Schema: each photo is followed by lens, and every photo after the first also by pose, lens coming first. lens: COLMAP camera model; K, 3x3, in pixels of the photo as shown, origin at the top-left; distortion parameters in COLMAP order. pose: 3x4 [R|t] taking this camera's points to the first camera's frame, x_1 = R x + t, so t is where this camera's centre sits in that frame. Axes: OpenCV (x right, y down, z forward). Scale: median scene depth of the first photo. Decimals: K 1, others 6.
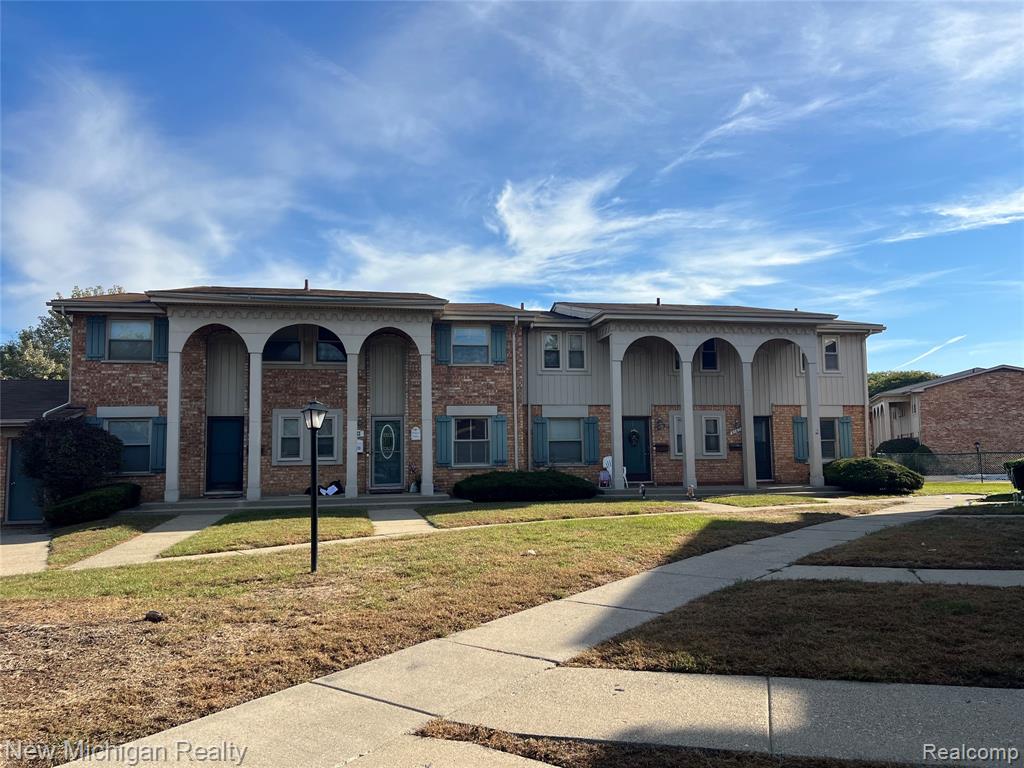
lens RADIAL K [[779.7, 0, 512.8], [0, 779.7, 389.5], [0, 0, 1]] dist [0.041309, -0.017344]
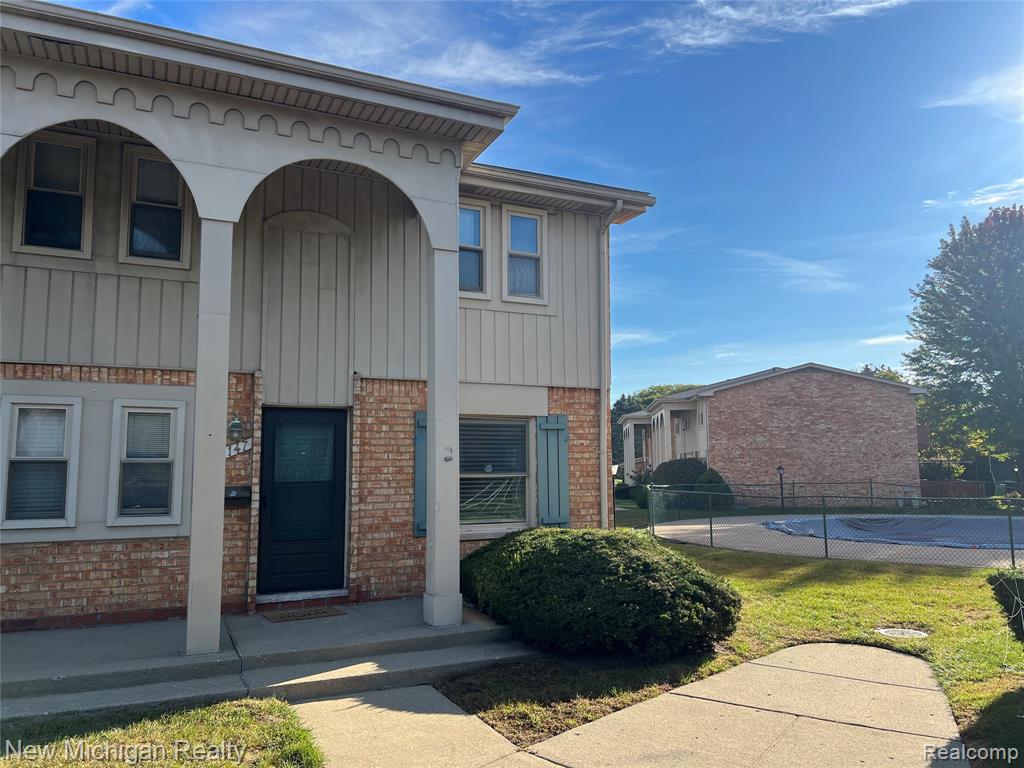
lens RADIAL K [[779.7, 0, 510.1], [0, 779.7, 379.9], [0, 0, 1]] dist [0.041309, -0.017344]
pose [[0.971623, 0.035756, 0.233818, 0.242711], [-0.029433, 0.999102, -0.030478, 0.022961], [-0.234698, 0.022731, 0.971803, 0.488926]]
